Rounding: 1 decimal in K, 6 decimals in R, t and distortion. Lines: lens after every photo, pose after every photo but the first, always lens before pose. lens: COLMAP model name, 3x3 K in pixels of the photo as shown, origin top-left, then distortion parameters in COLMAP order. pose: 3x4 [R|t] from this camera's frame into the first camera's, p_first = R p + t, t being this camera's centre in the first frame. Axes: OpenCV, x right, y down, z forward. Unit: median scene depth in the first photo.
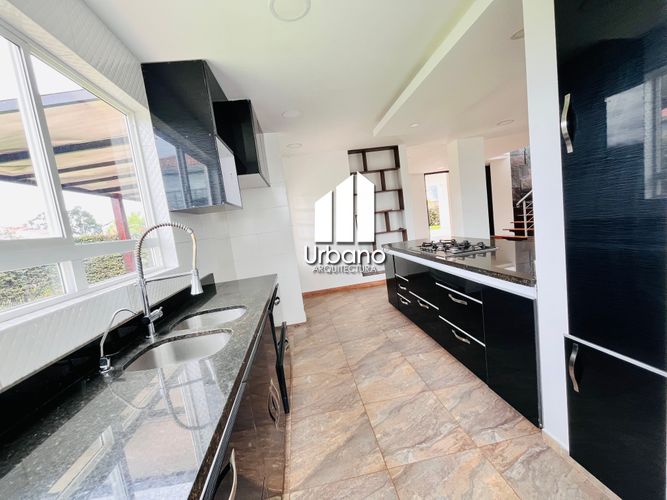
lens RADIAL K [[270.0, 0, 333.5], [0, 270.0, 250.0], [0, 0, 1]] dist [-0.001106, -0.000151]
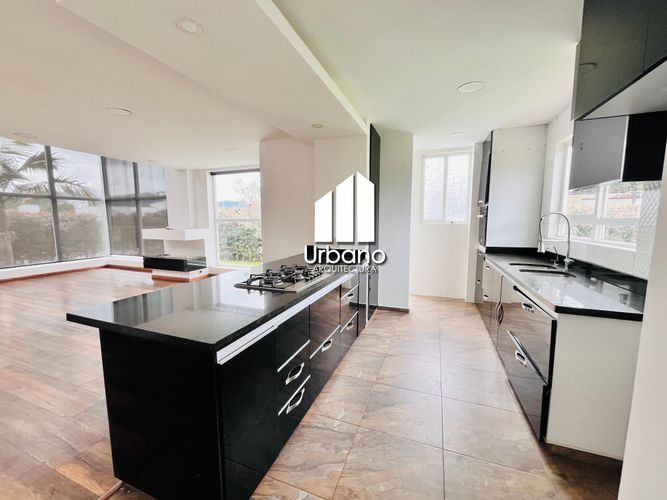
lens RADIAL K [[270.0, 0, 333.5], [0, 270.0, 250.0], [0, 0, 1]] dist [-0.001106, -0.000151]
pose [[-0.872177, 0.082622, 0.482163, -0.118301], [0.169594, 0.975576, 0.139606, -0.245465], [-0.458852, 0.203533, -0.864887, 2.279499]]
